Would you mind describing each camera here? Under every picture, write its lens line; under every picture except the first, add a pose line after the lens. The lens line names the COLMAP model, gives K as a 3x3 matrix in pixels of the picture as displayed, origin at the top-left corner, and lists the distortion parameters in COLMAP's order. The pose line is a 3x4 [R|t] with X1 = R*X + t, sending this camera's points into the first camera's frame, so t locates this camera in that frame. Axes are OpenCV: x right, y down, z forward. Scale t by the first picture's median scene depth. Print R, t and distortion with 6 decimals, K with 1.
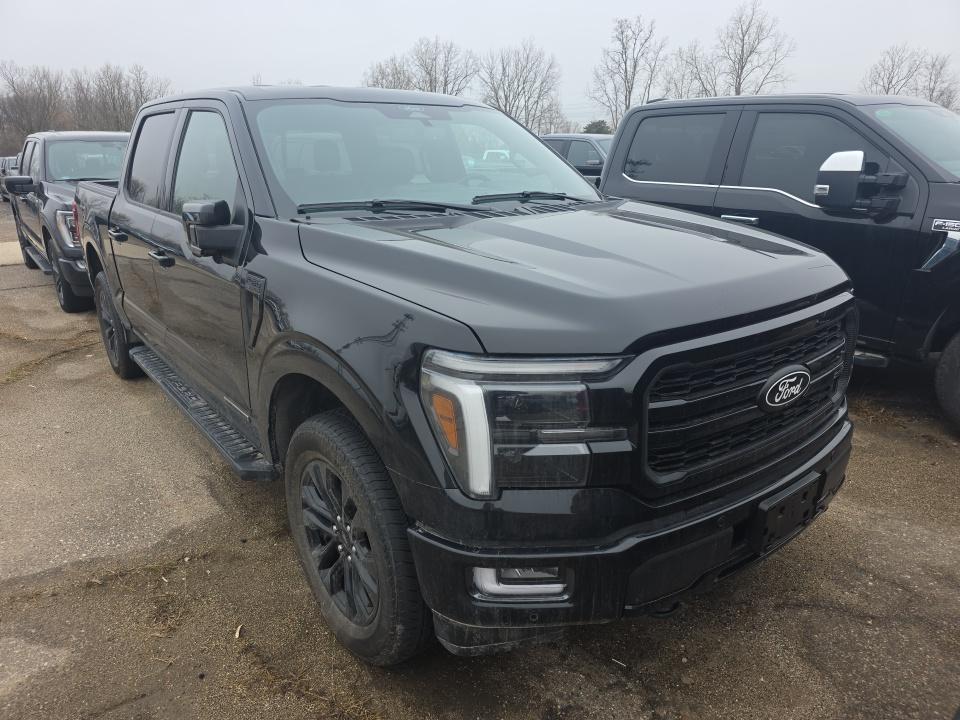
lens RADIAL K [[652.2, 0, 486.6], [0, 652.2, 352.9], [0, 0, 1]] dist [0.041588, -0.034189]
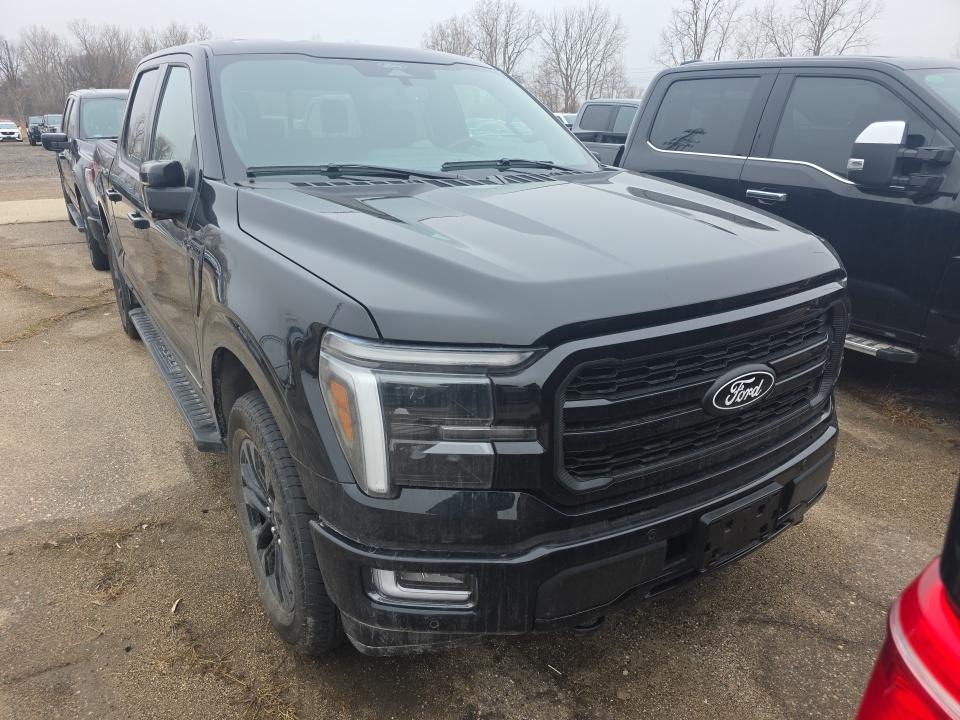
lens RADIAL K [[652.2, 0, 489.5], [0, 652.2, 357.6], [0, 0, 1]] dist [0.041588, -0.034189]
pose [[0.995893, 0.045383, -0.078346, 0.146235], [-0.041126, 0.997633, 0.055118, -0.019485], [0.080662, -0.051669, 0.995401, 0.073239]]
